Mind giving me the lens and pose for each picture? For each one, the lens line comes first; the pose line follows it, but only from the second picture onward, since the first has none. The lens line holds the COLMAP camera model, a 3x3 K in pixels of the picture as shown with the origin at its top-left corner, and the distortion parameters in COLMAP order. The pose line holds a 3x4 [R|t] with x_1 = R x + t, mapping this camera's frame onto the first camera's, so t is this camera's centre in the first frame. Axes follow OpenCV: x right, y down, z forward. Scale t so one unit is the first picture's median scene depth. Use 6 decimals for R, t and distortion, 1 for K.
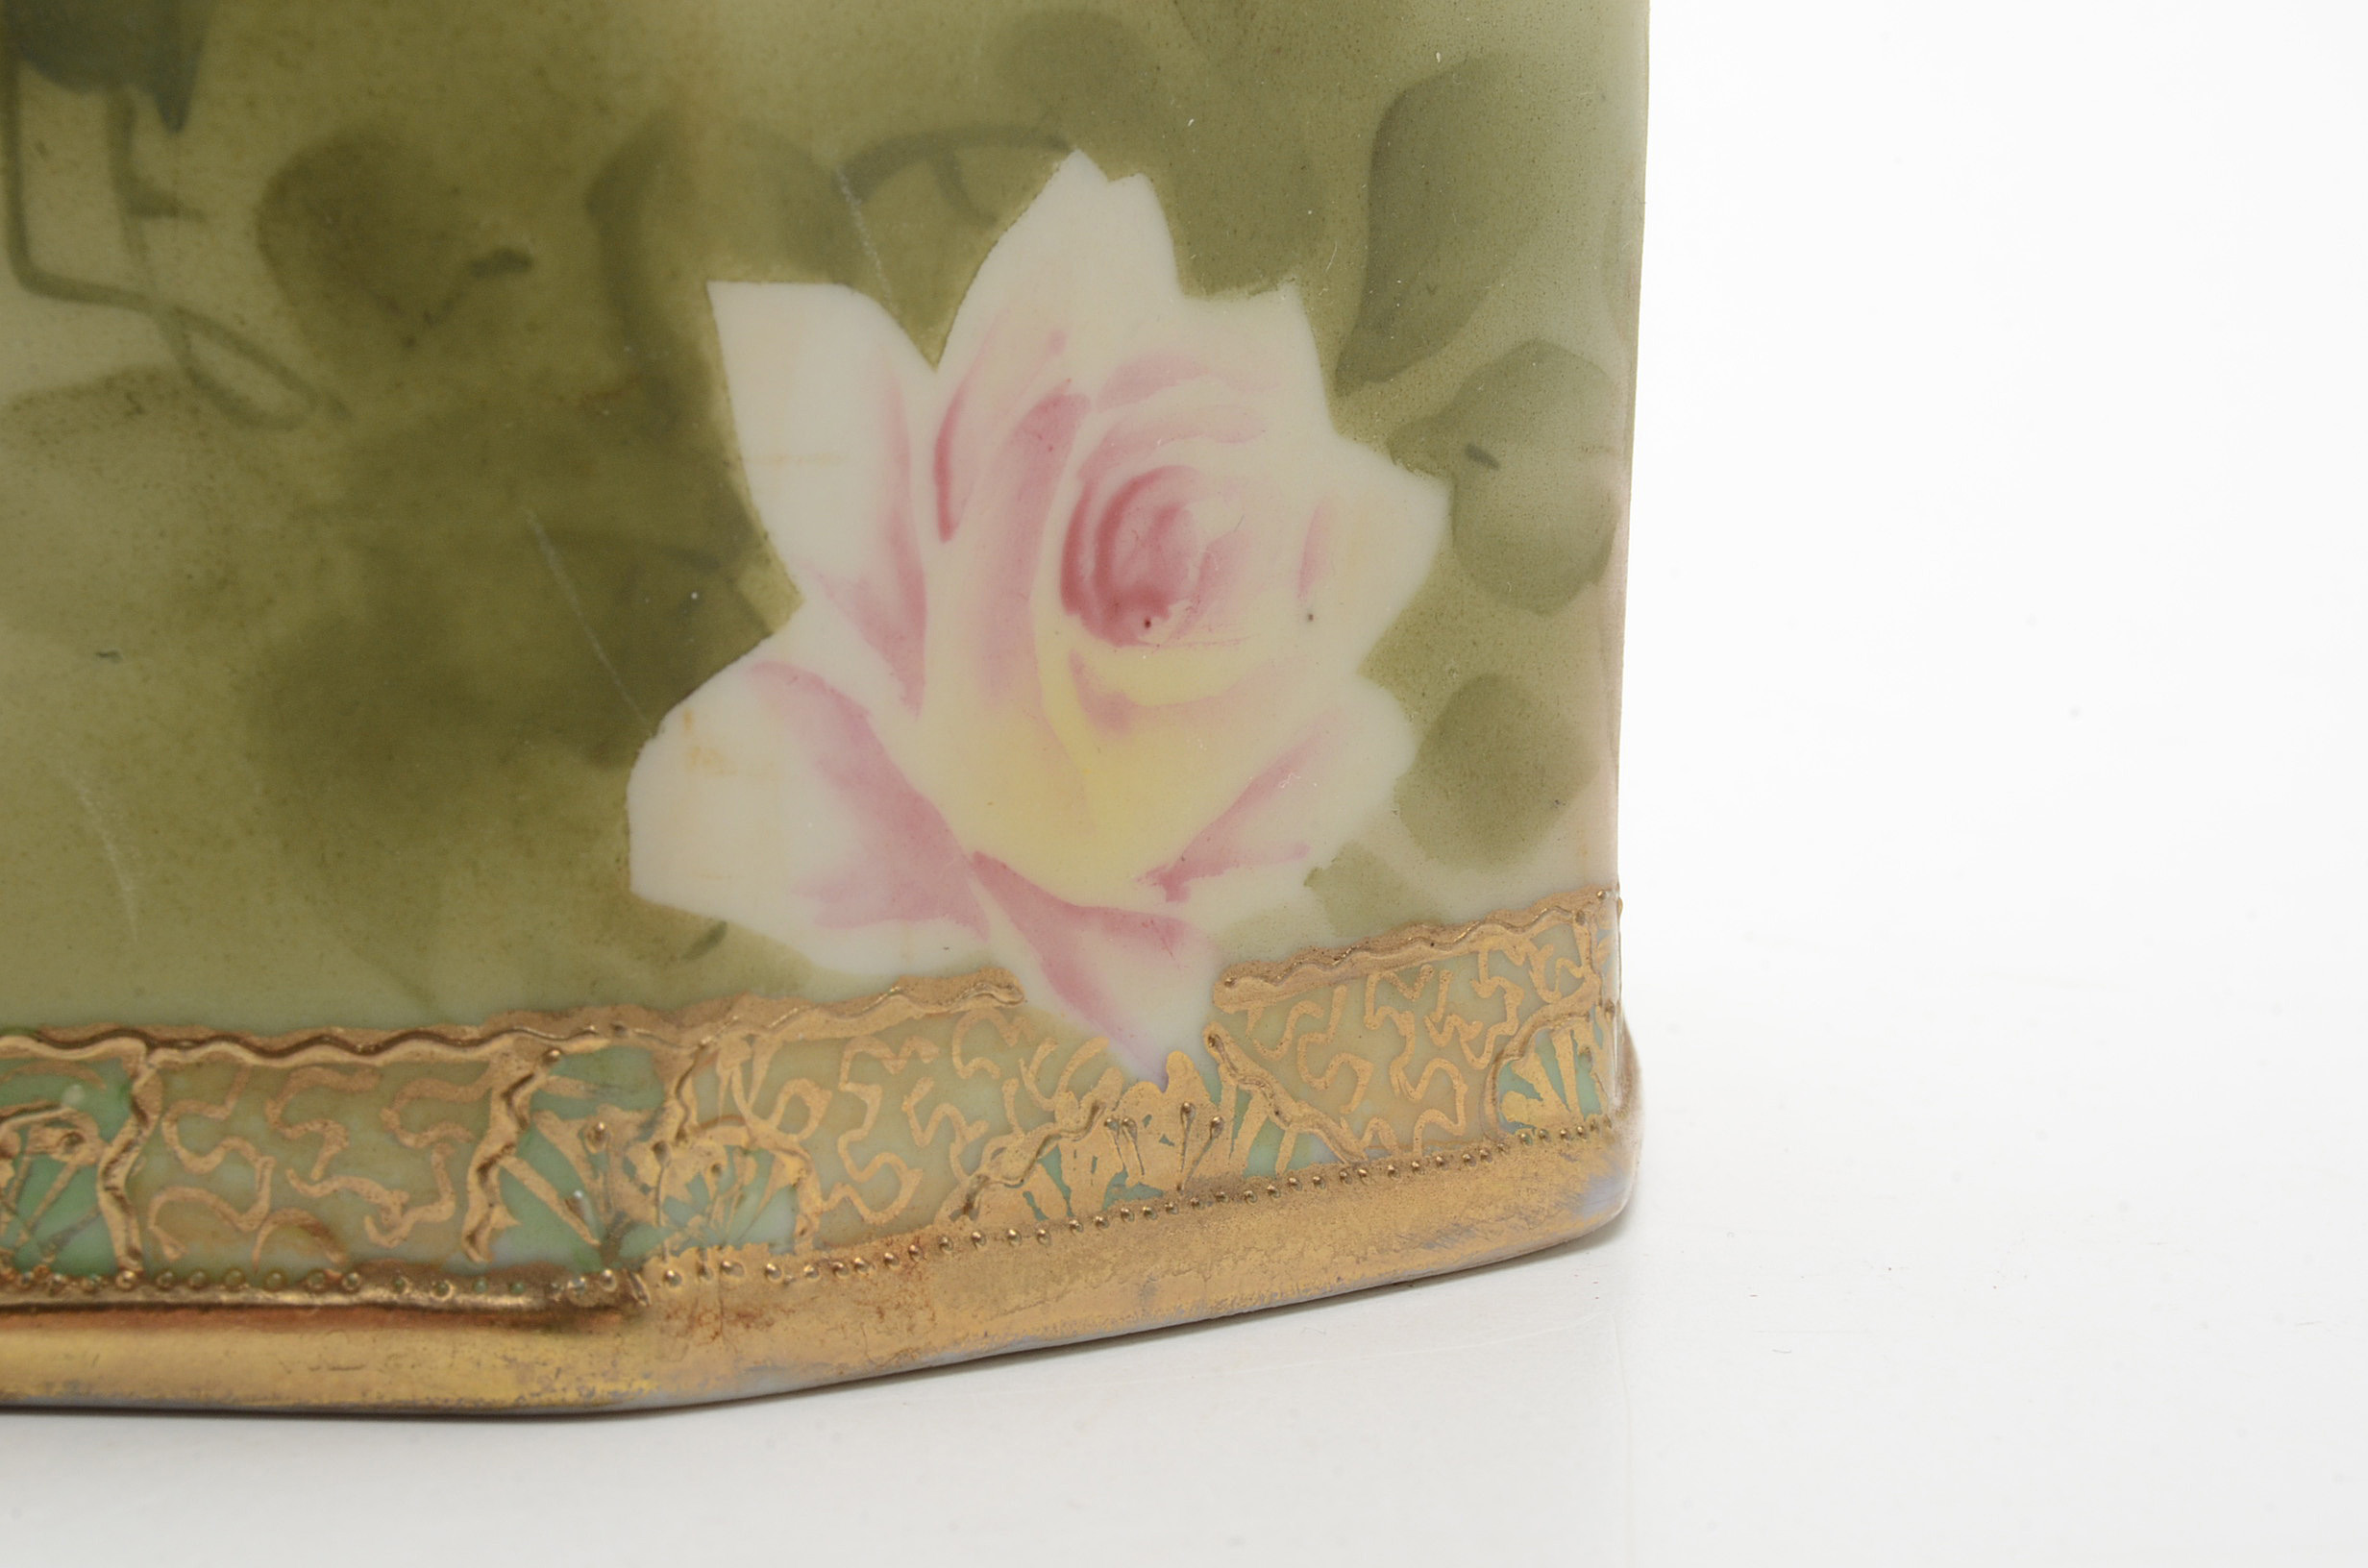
lens RADIAL K [[4951.2, 0, 1190.7], [0, 4951.2, 780.7], [0, 0, 1]] dist [-0.077135, 0.000000]
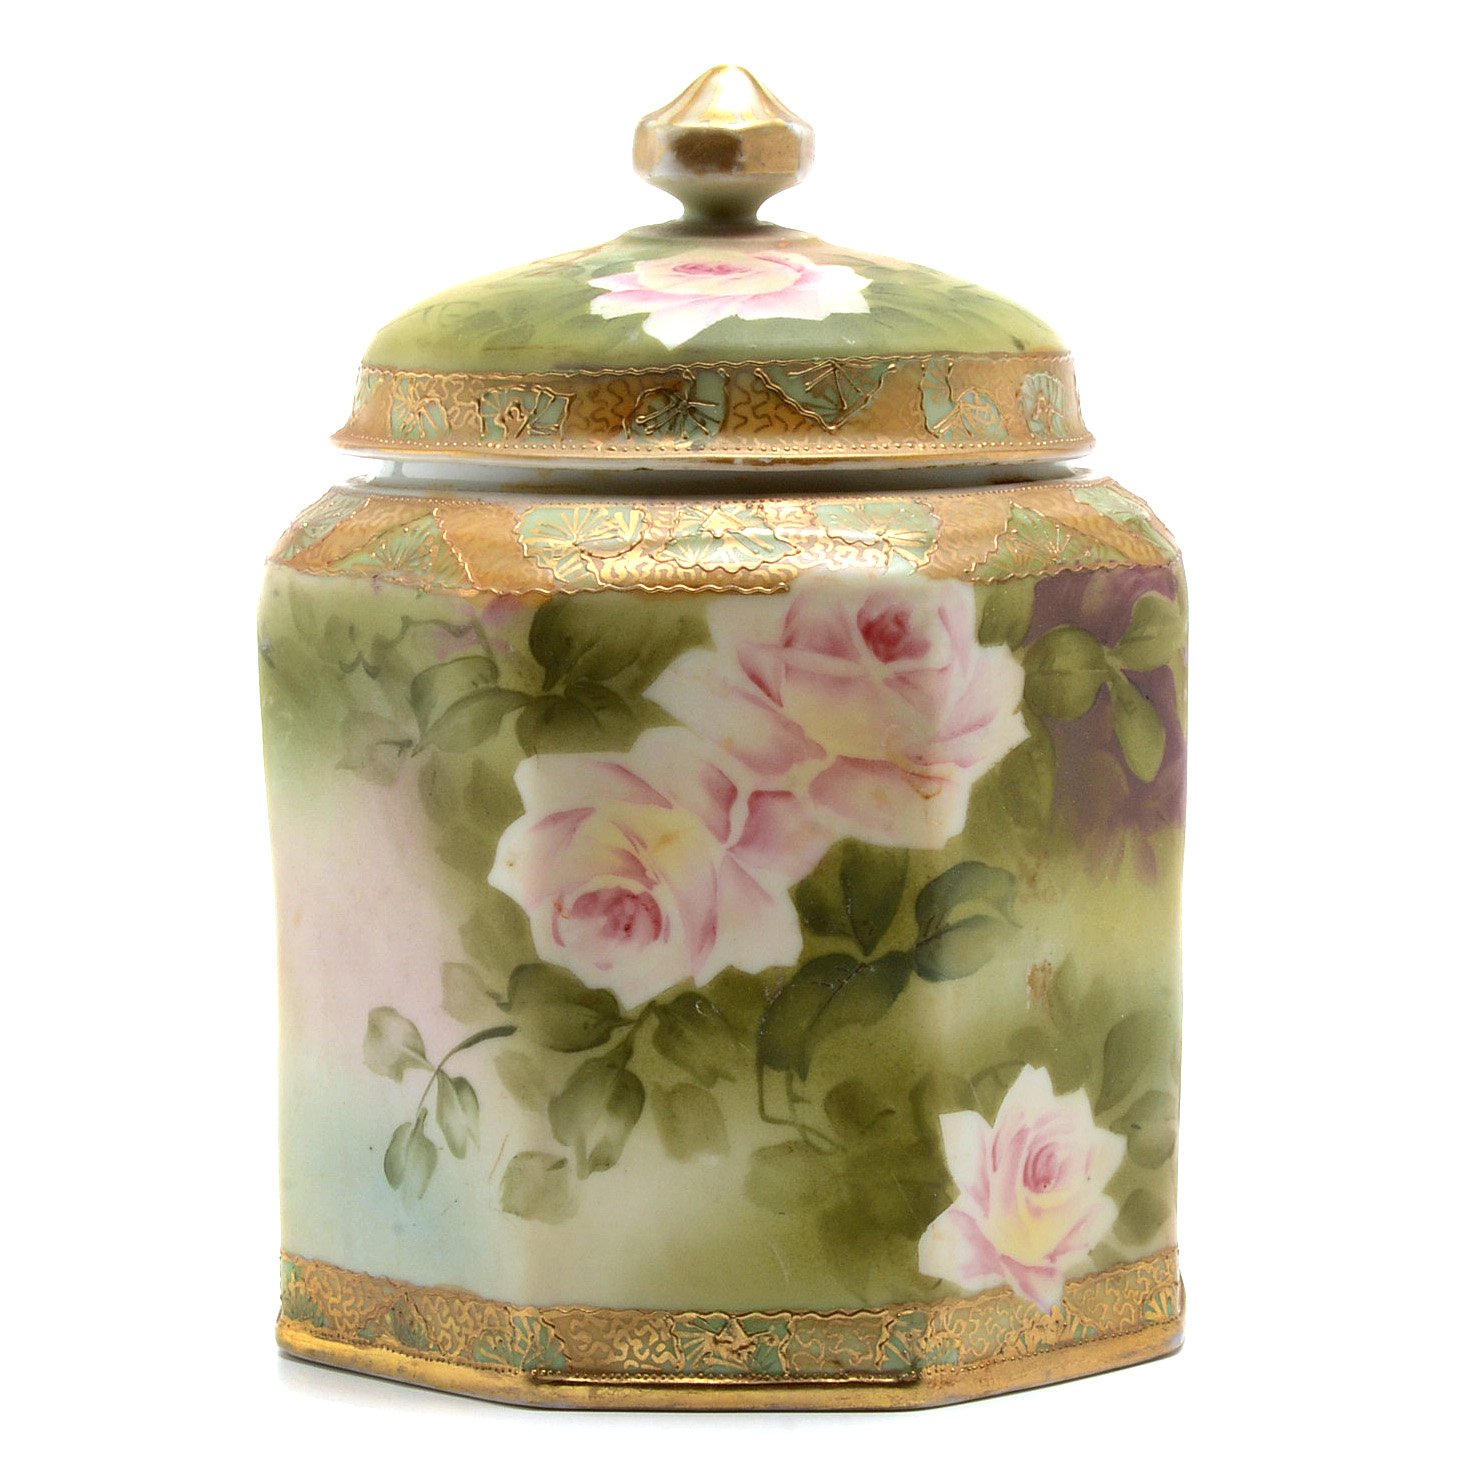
lens RADIAL K [[5633.3, 0, 728.7], [0, 5633.3, 730.6], [0, 0, 1]] dist [0.088321, 0.000000]
pose [[0.999856, -0.015982, 0.005751, -0.270439], [0.015958, 0.999864, 0.004140, -0.403853], [-0.005816, -0.004048, 0.999975, -3.252011]]
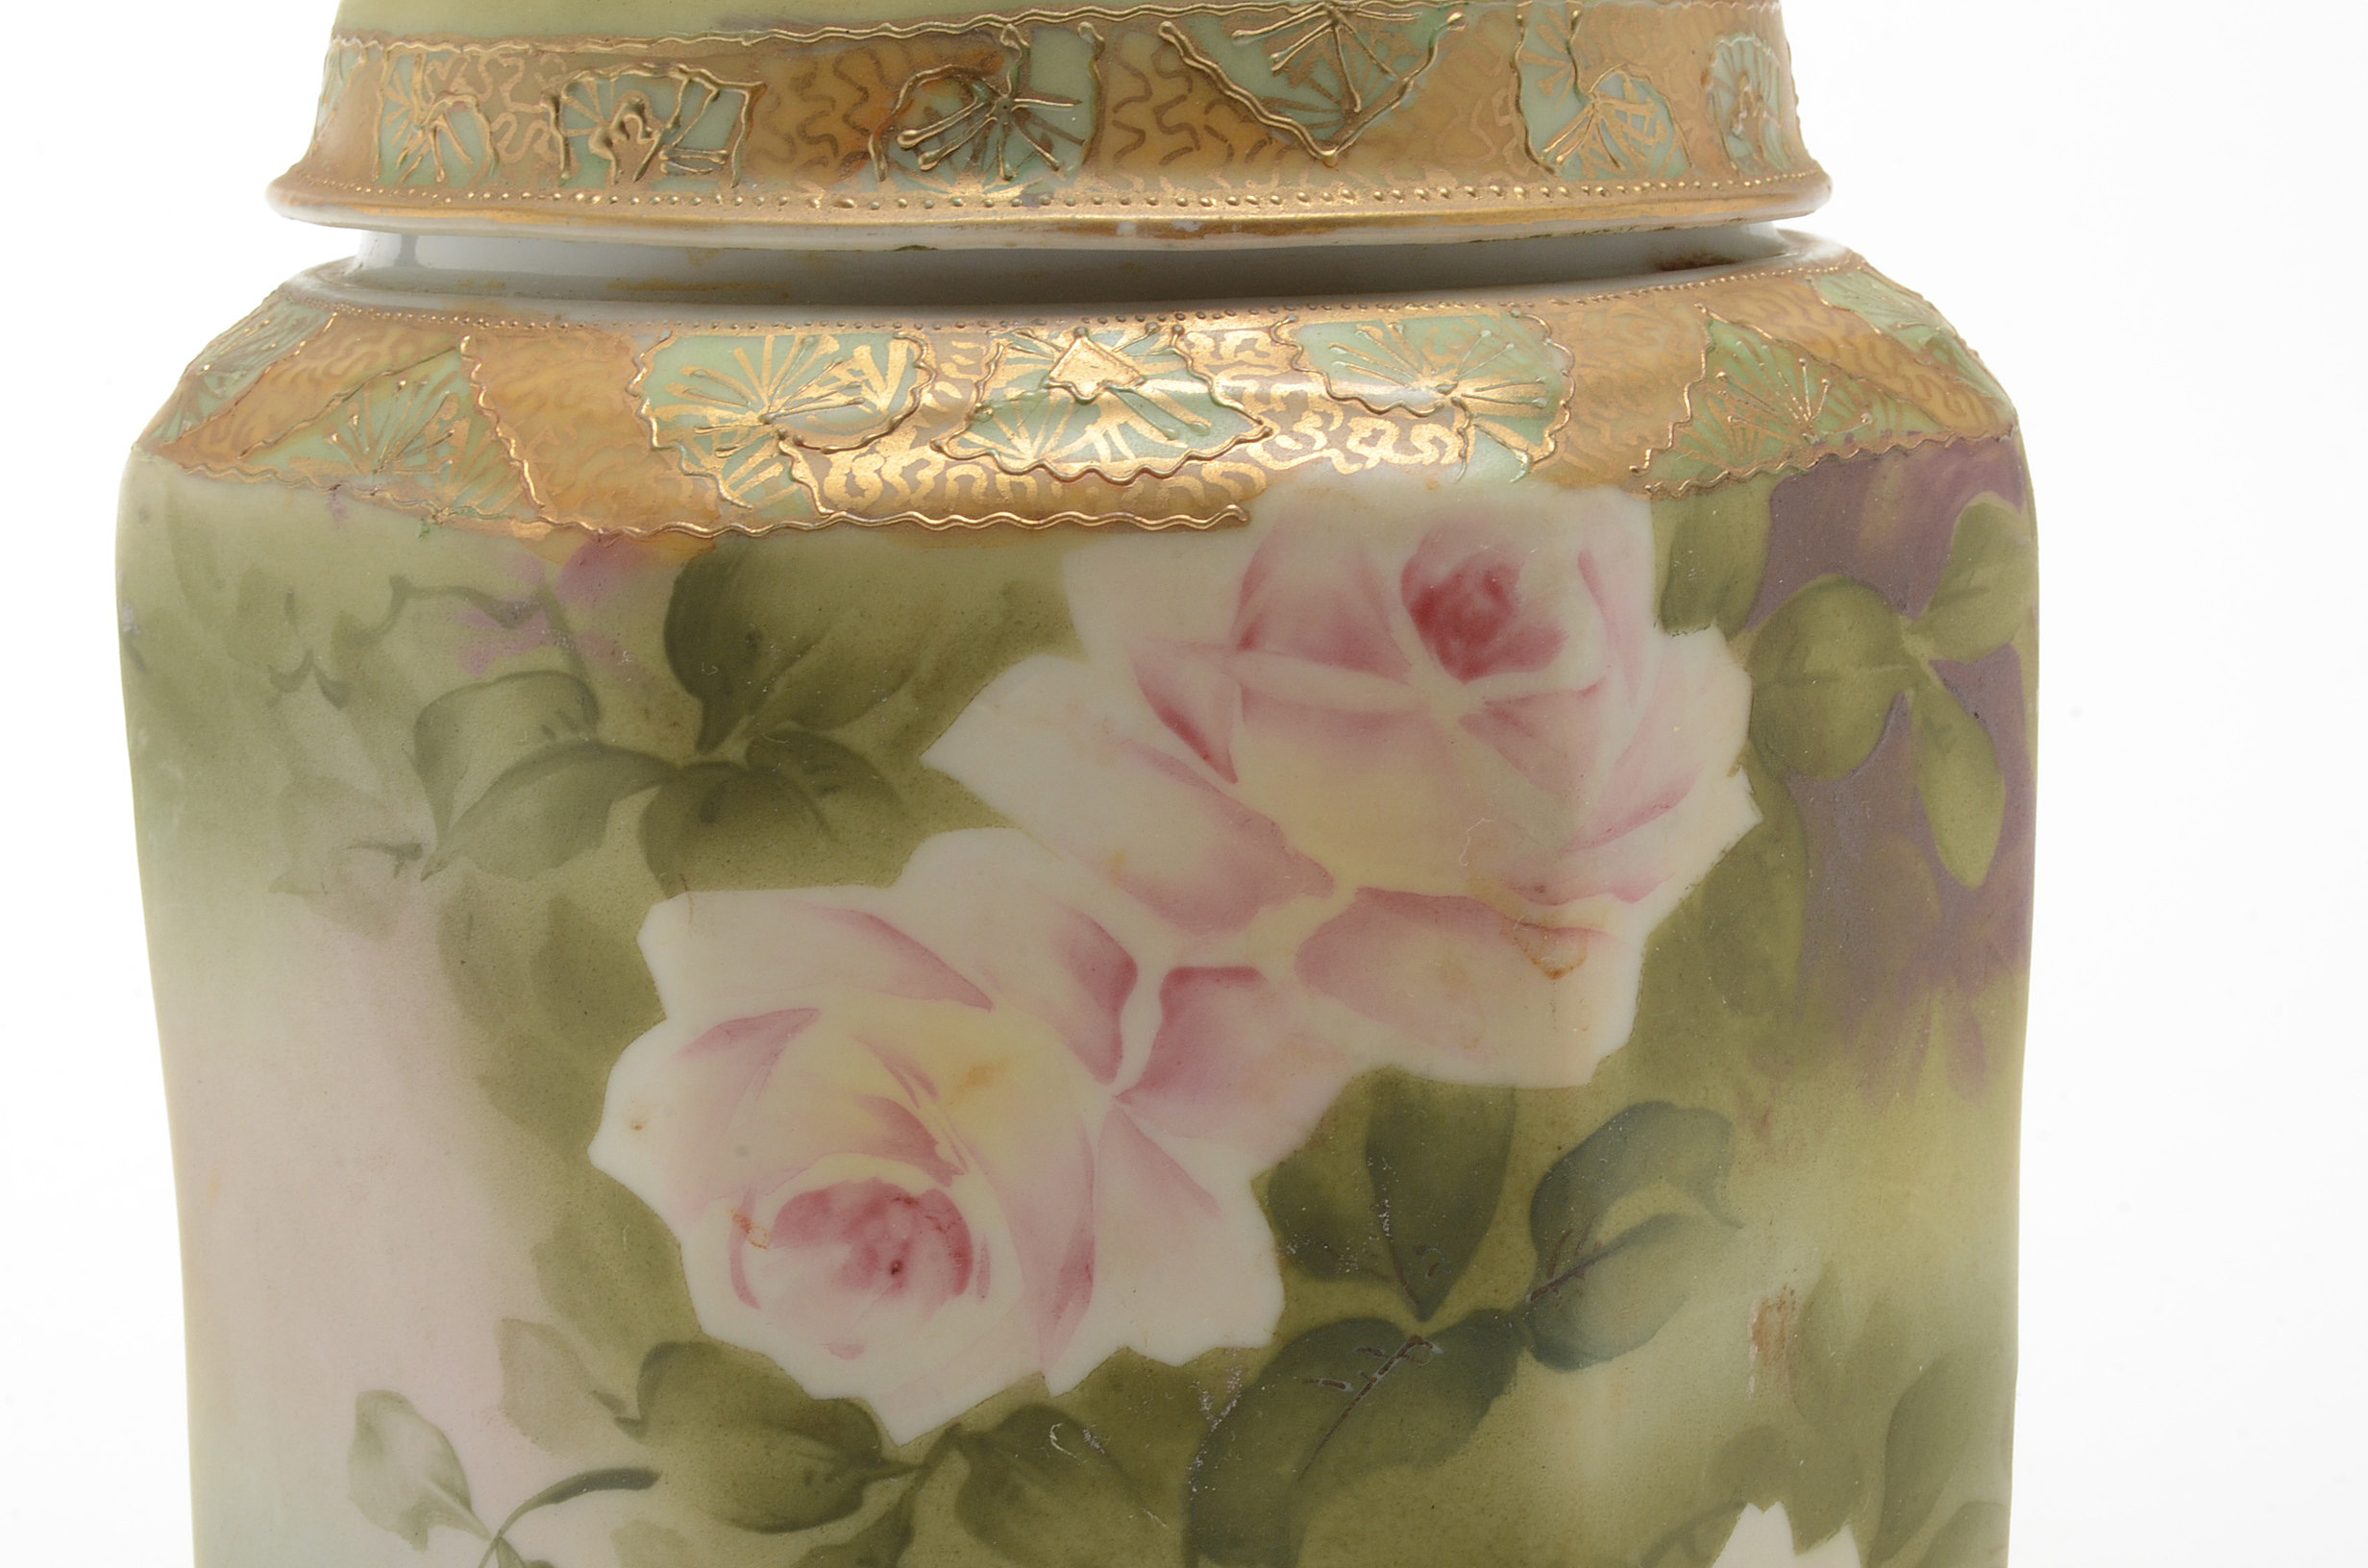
lens RADIAL K [[4716.5, 0, 1192.9], [0, 4716.5, 803.9], [0, 0, 1]] dist [0.029798, 0.000000]
pose [[0.998506, -0.030350, 0.045432, -0.291695], [0.026445, 0.996097, 0.084205, -0.528005], [-0.047811, -0.082878, 0.995412, -0.636220]]
